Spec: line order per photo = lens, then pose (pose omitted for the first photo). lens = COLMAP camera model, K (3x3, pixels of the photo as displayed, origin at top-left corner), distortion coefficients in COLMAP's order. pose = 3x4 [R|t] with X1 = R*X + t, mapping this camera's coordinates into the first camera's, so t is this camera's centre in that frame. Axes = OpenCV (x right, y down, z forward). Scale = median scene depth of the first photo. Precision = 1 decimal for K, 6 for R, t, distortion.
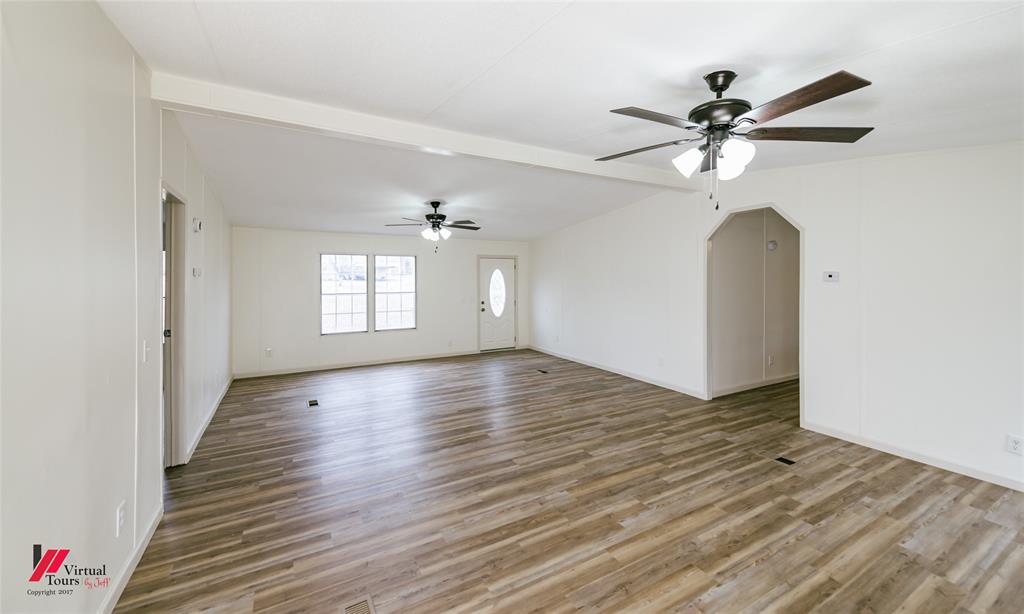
lens RADIAL K [[400.8, 0, 493.4], [0, 400.8, 276.8], [0, 0, 1]] dist [0.006332, -0.000760]
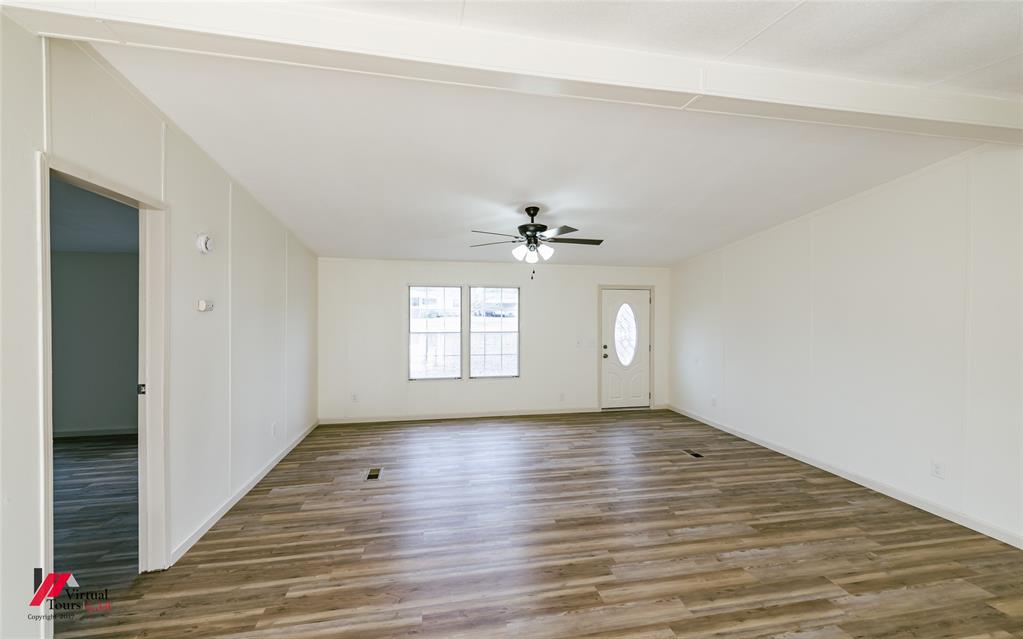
lens RADIAL K [[398.1, 0, 496.3], [0, 398.1, 315.2], [0, 0, 1]] dist [0.003917, -0.000421]
pose [[0.951951, 0.005547, -0.306199, 0.015144], [-0.004258, 0.999979, 0.004877, 0.000779], [0.306220, -0.003339, 0.951955, 0.376446]]
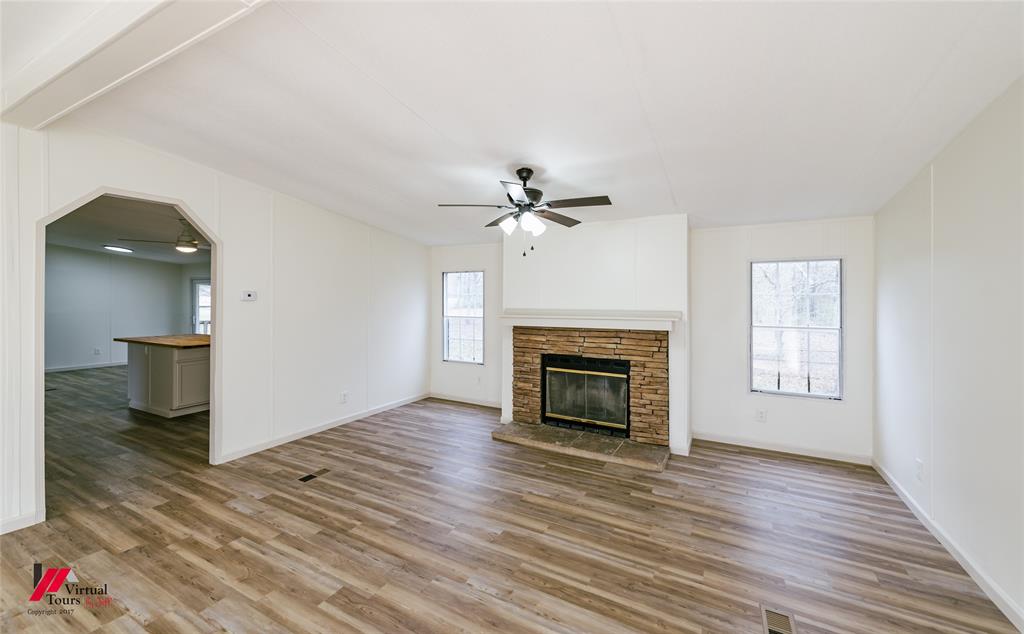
lens RADIAL K [[397.6, 0, 520.3], [0, 397.6, 309.6], [0, 0, 1]] dist [0.007612, -0.000324]
pose [[-0.579260, -0.026814, 0.814702, -0.312554], [-0.012161, 0.999632, 0.024254, -0.000577], [-0.815052, 0.004141, -0.579373, 0.881285]]
